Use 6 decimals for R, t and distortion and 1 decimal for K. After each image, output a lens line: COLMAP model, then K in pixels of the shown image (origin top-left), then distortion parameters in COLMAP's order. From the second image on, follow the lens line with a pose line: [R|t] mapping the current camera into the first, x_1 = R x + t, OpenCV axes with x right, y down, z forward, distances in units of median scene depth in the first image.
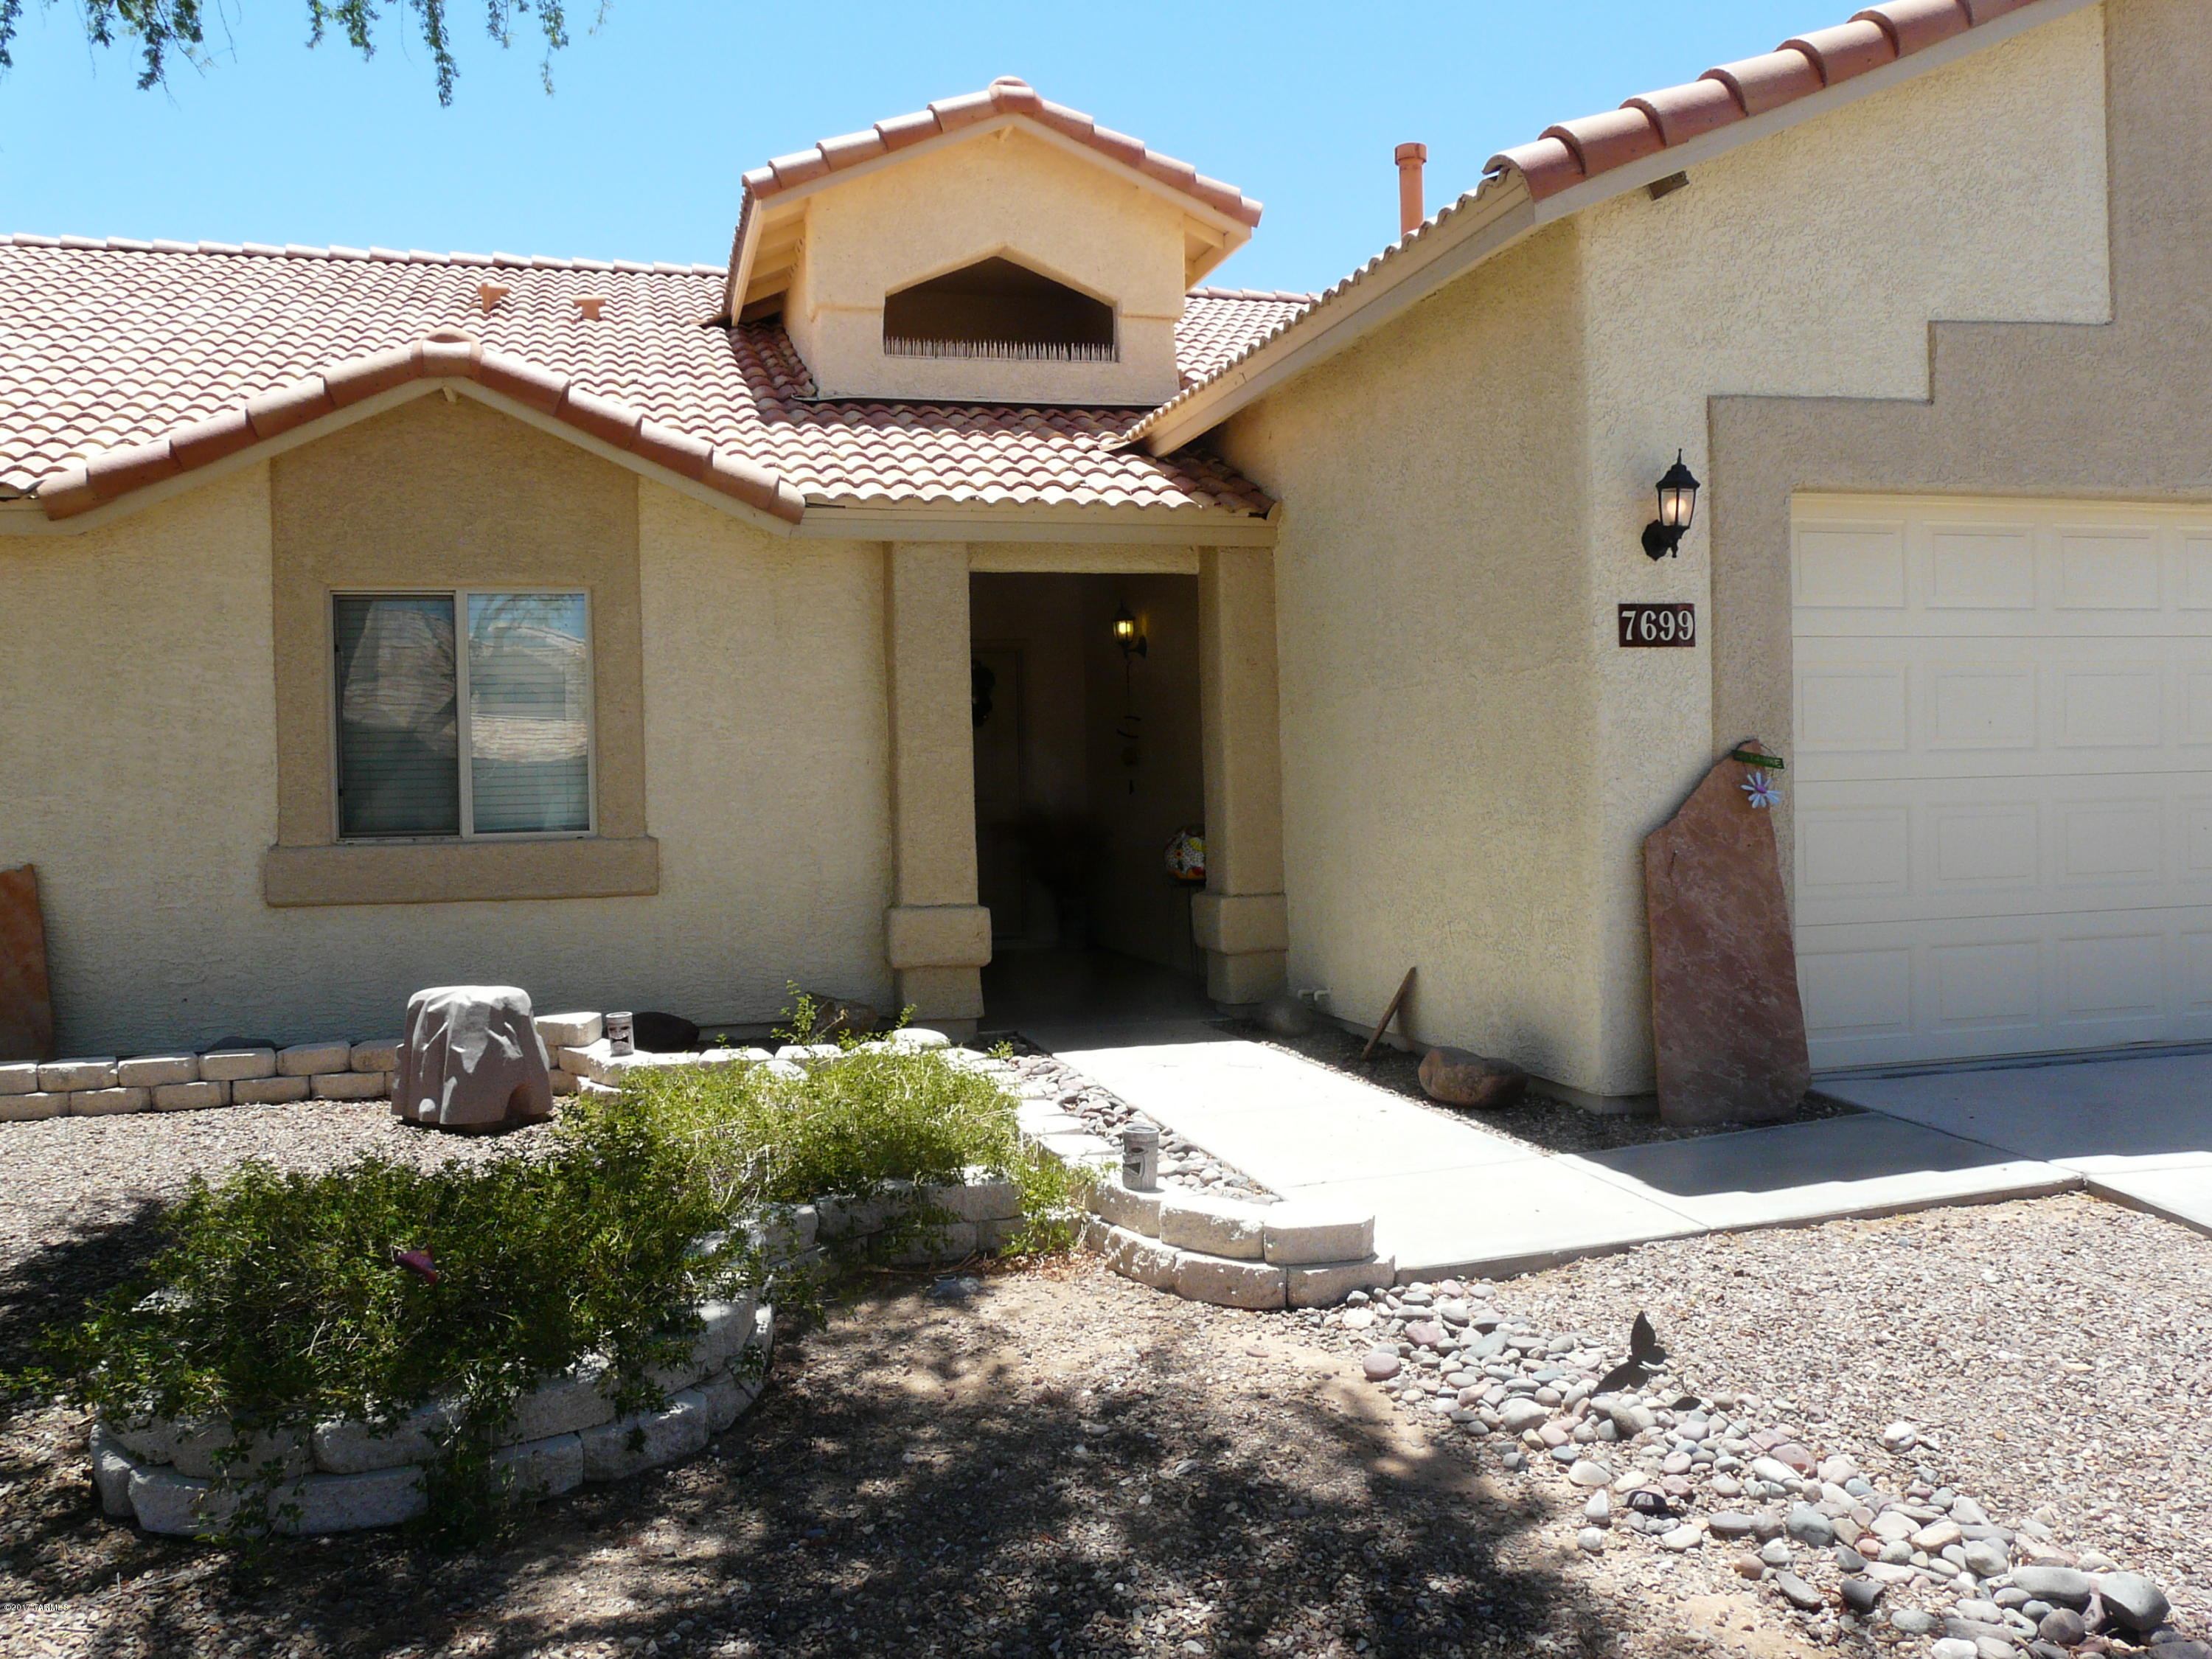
lens RADIAL K [[1820.2, 0, 1094.0], [0, 1820.2, 832.9], [0, 0, 1]] dist [-0.075305, 0.090009]
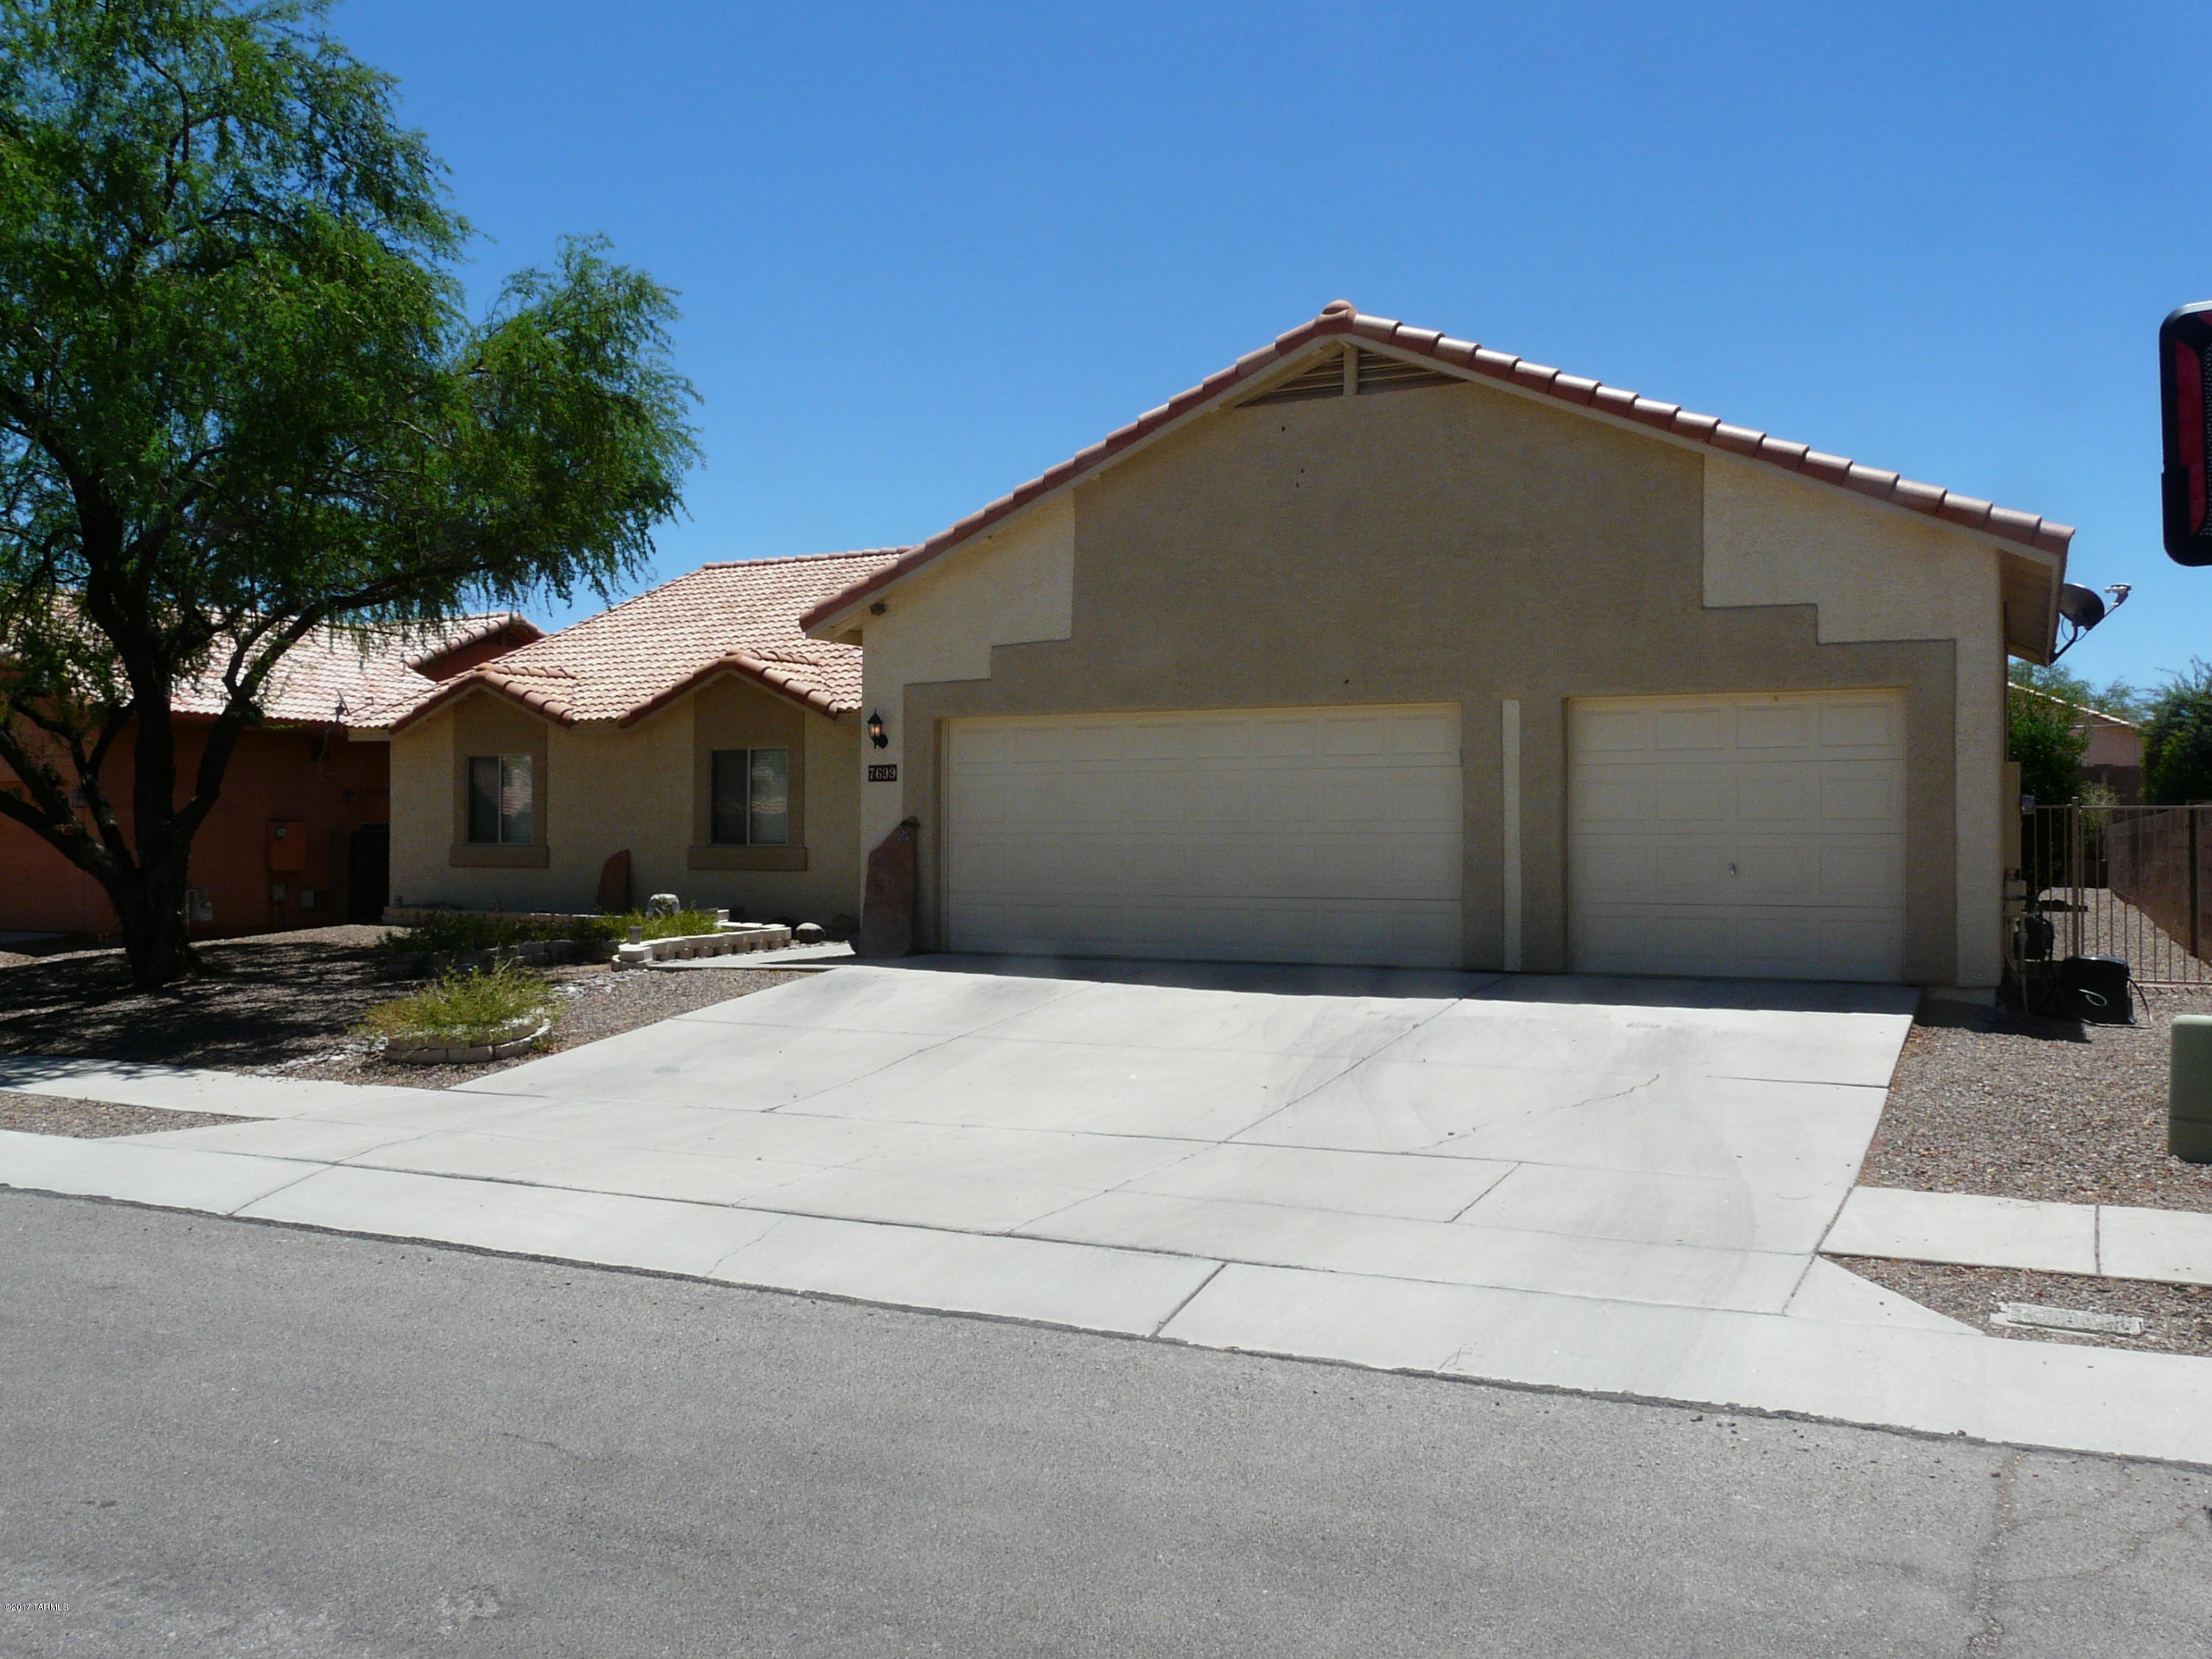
lens RADIAL K [[1820.2, 0, 1094.0], [0, 1820.2, 832.9], [0, 0, 1]] dist [-0.075305, 0.090009]
pose [[0.743109, 0.022704, -0.668785, 1.796480], [-0.037331, 0.999274, -0.007556, -0.013574], [0.668128, 0.030581, 0.743418, -0.602282]]
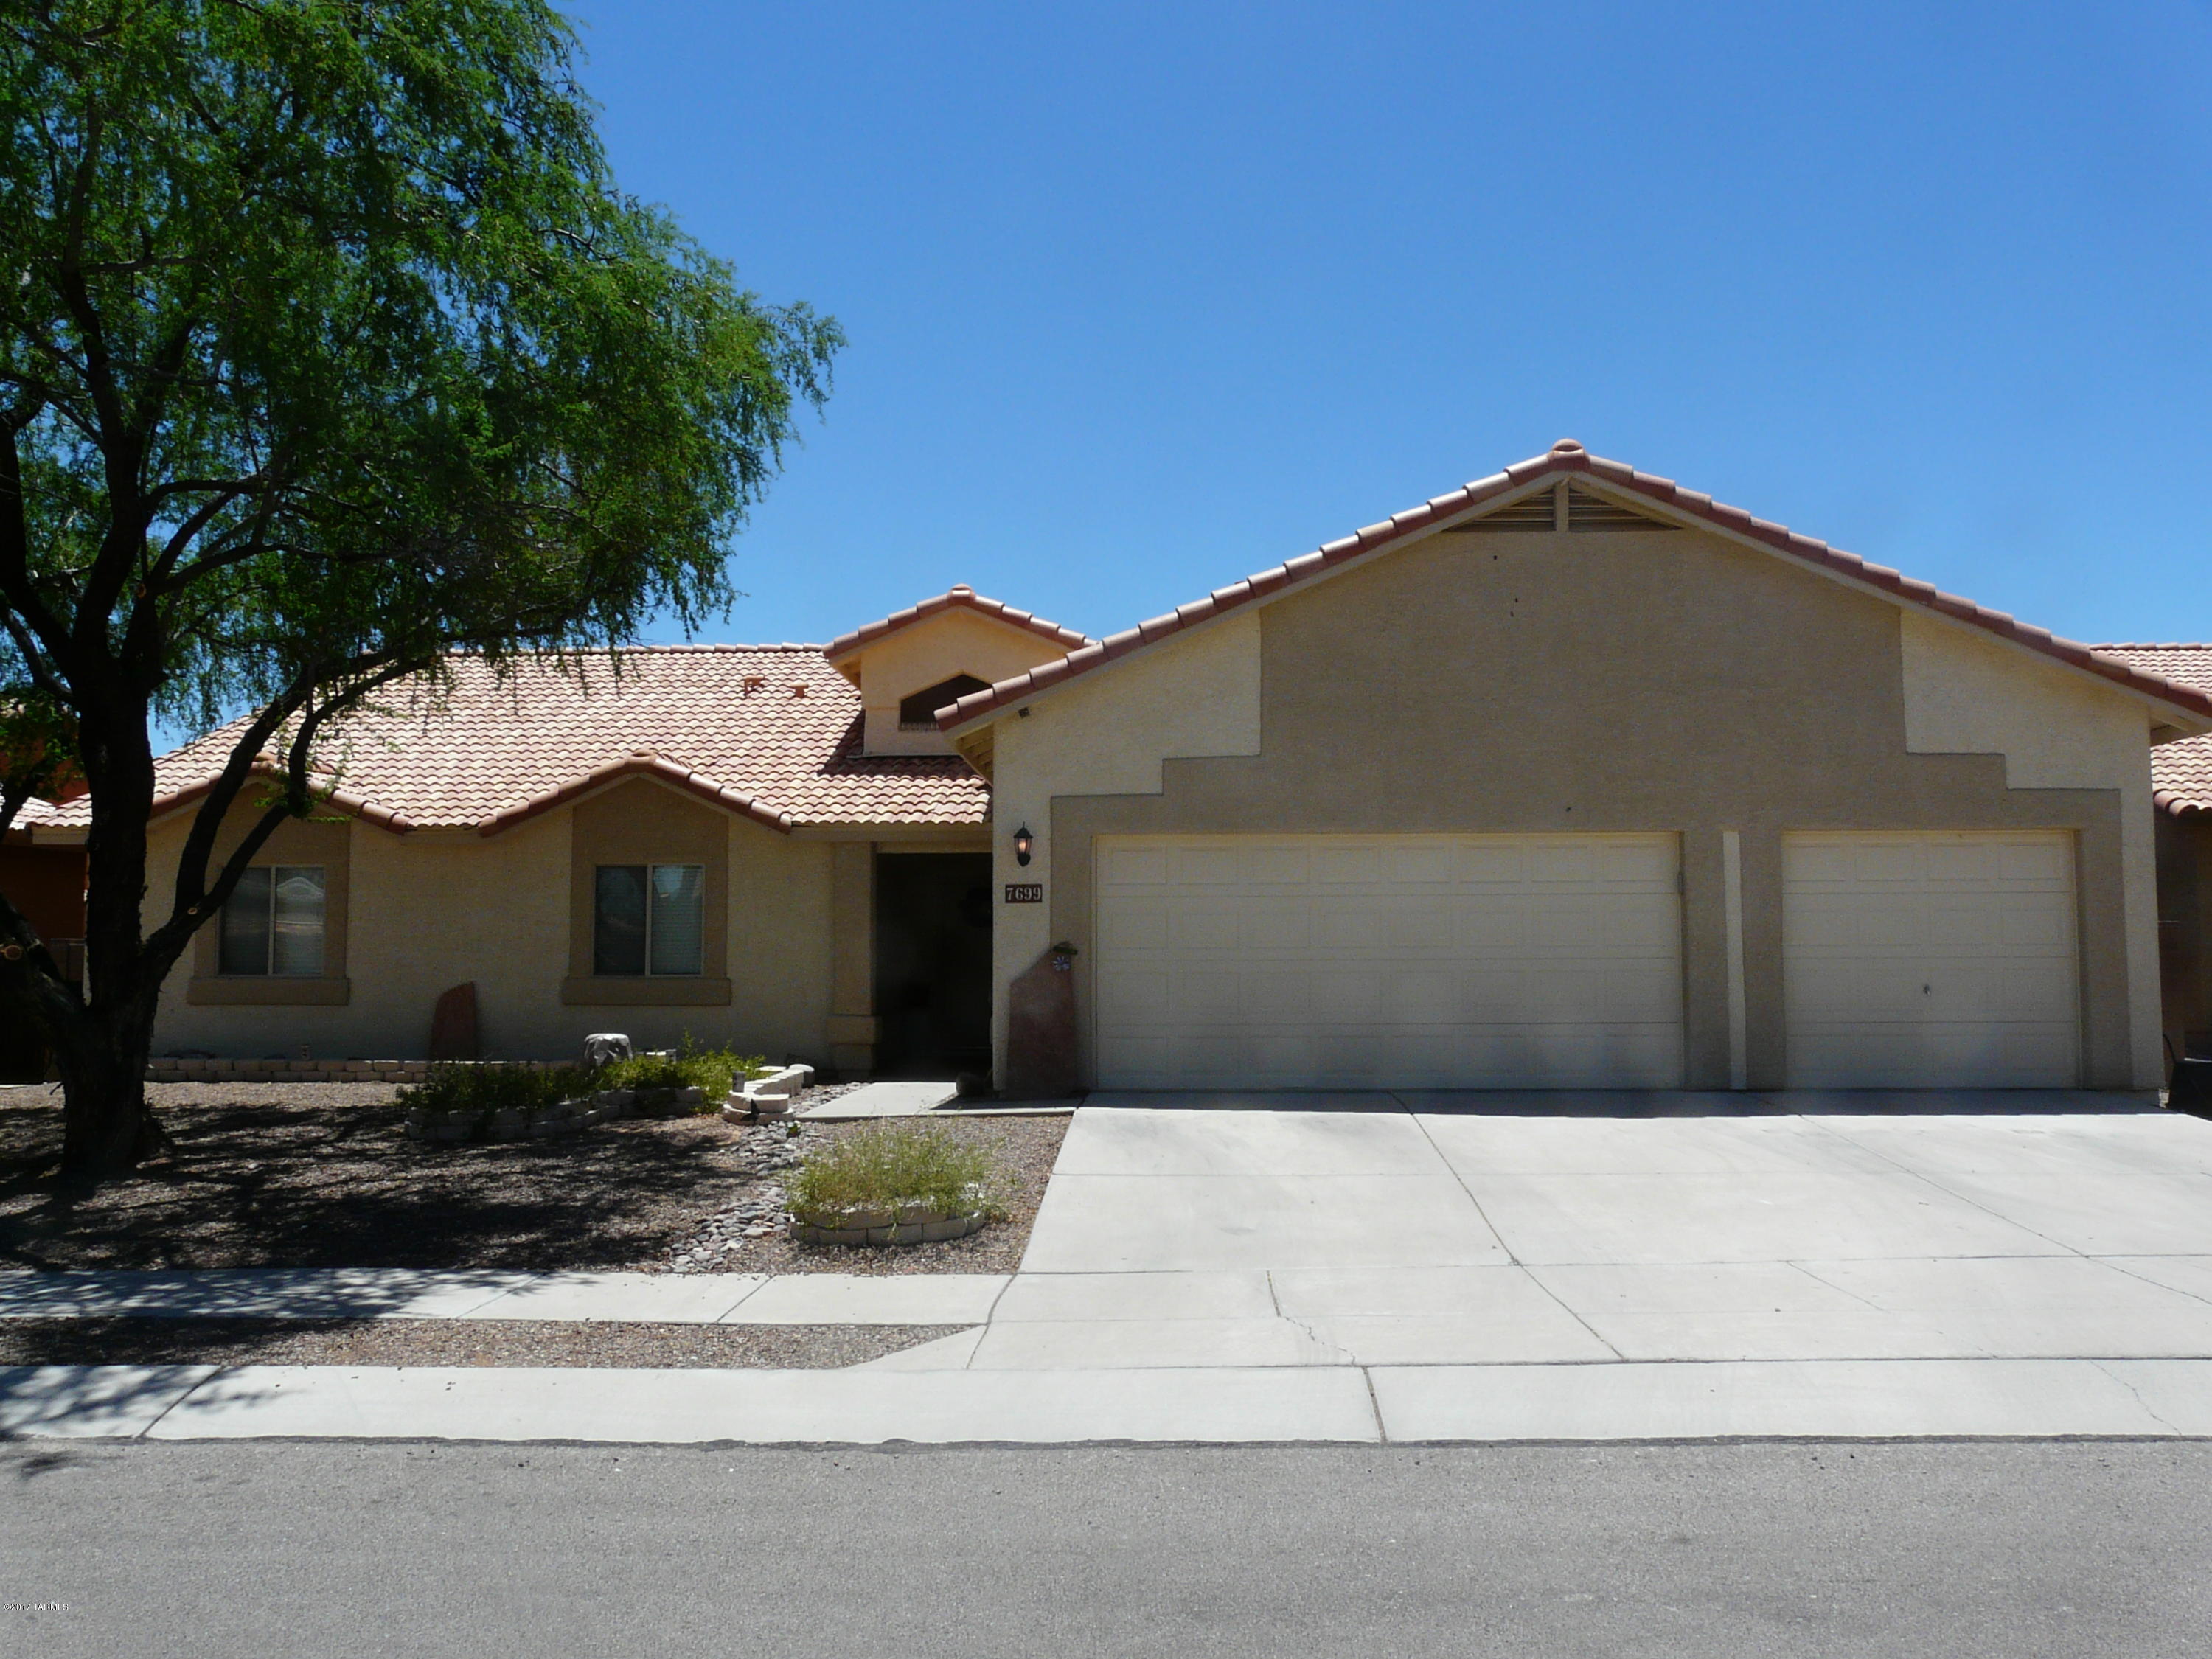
lens RADIAL K [[1820.2, 0, 1094.0], [0, 1820.2, 832.9], [0, 0, 1]] dist [-0.075305, 0.090009]
pose [[0.952930, -0.002382, -0.303180, 0.870339], [-0.028163, 0.994950, -0.096335, 0.027138], [0.301879, 0.100339, 0.948051, -0.976754]]
